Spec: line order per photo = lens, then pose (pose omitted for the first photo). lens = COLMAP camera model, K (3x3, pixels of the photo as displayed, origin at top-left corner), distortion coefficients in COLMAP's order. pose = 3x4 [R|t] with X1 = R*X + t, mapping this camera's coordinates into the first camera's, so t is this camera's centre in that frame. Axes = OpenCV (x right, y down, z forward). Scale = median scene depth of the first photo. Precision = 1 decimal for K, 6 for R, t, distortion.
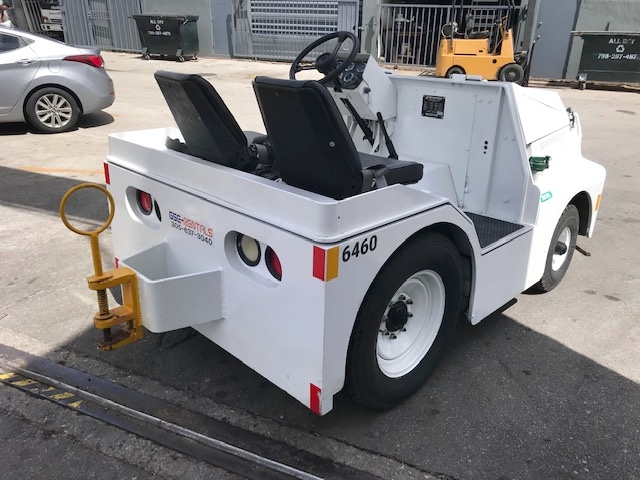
lens RADIAL K [[522.2, 0, 320.0], [0, 522.2, 240.0], [0, 0, 1]] dist [0.010471, 0.010395]
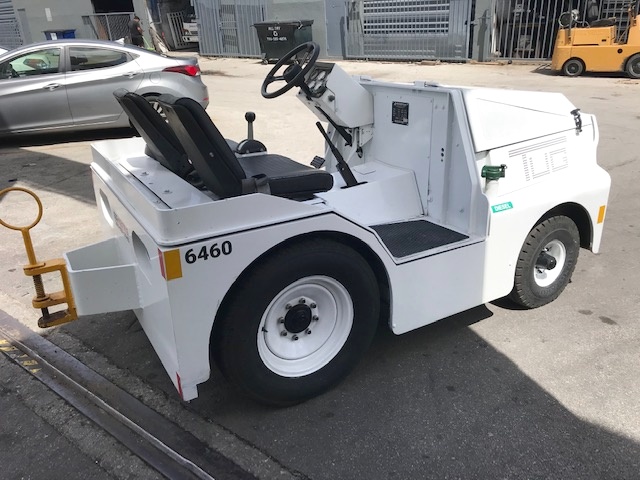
lens RADIAL K [[522.2, 0, 320.0], [0, 522.2, 240.0], [0, 0, 1]] dist [0.010471, 0.010395]
pose [[0.967736, 0.043230, -0.248230, 0.128322], [-0.042336, 0.999063, 0.008938, -0.006481], [0.248384, 0.001859, 0.968660, 0.000185]]
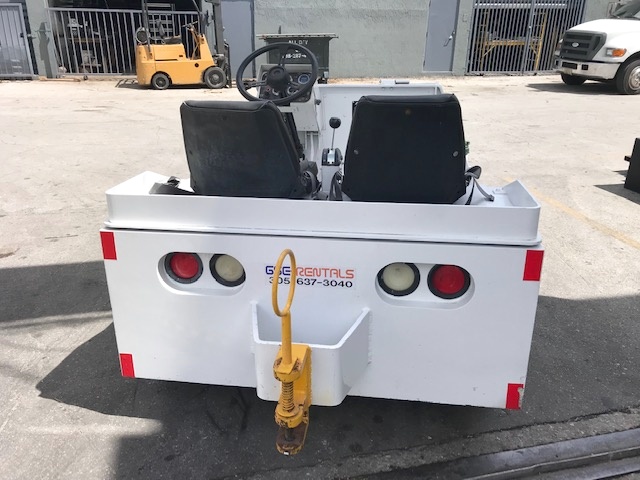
lens RADIAL K [[522.2, 0, 320.0], [0, 522.2, 240.0], [0, 0, 1]] dist [0.010471, 0.010395]
pose [[0.803569, -0.239291, 0.544992, -0.193814], [0.242605, 0.967794, 0.067220, -0.038220], [-0.543525, 0.078202, 0.835742, 0.075581]]
